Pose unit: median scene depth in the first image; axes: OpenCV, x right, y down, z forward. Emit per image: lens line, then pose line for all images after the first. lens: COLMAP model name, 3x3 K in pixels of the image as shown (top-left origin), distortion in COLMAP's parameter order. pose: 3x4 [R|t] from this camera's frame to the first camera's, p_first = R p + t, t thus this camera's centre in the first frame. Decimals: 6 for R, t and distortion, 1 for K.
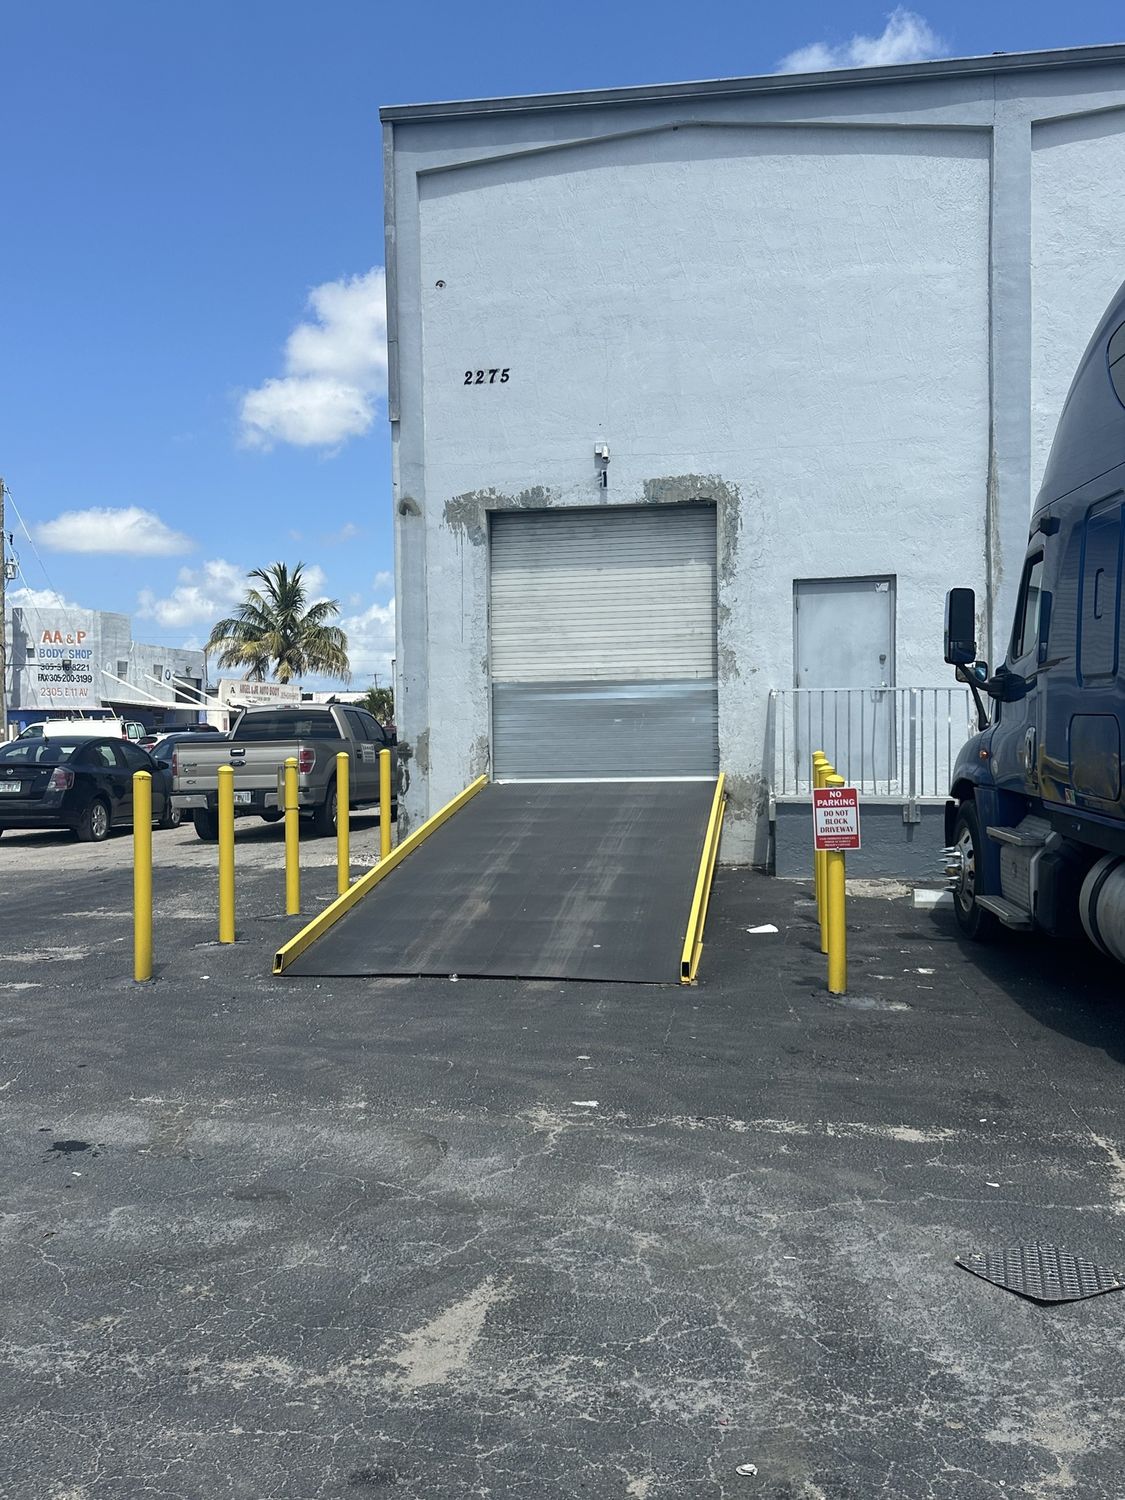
lens RADIAL K [[1358.0, 0, 561.9], [0, 1358.0, 749.2], [0, 0, 1]] dist [0.070675, -0.005481]
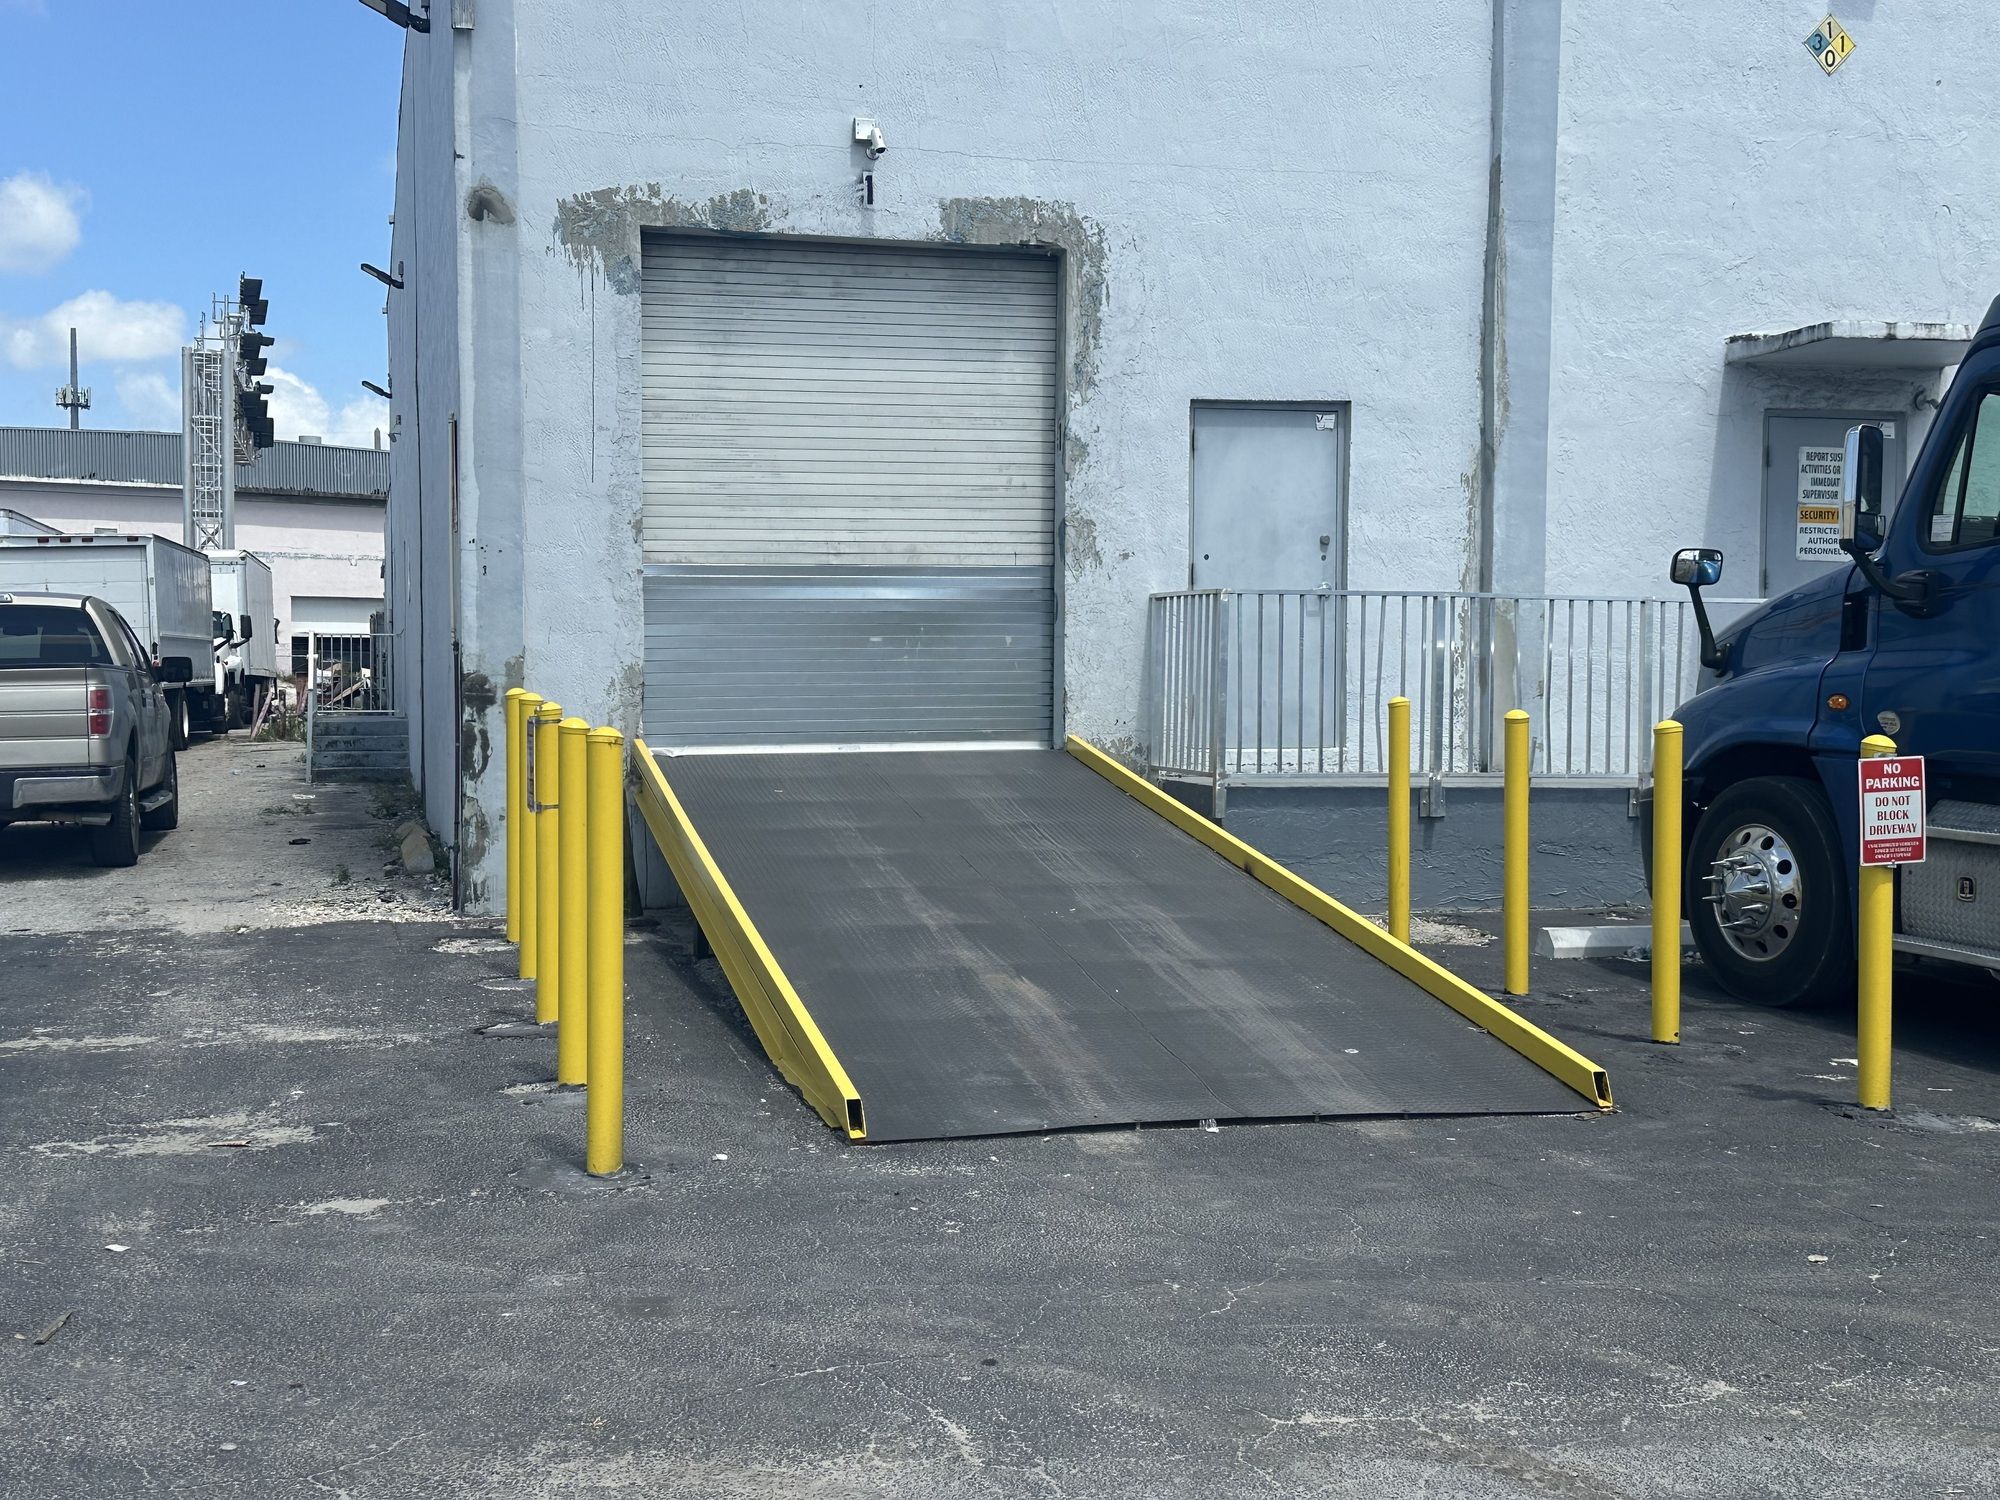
lens RADIAL K [[2325.4, 0, 1000.4], [0, 2325.4, 751.7], [0, 0, 1]] dist [0.097075, 0.000000]
pose [[0.907627, -0.002396, 0.419772, -0.314314], [-0.007088, 0.999754, 0.021031, 0.004039], [-0.419719, -0.022064, 0.907386, 0.135797]]
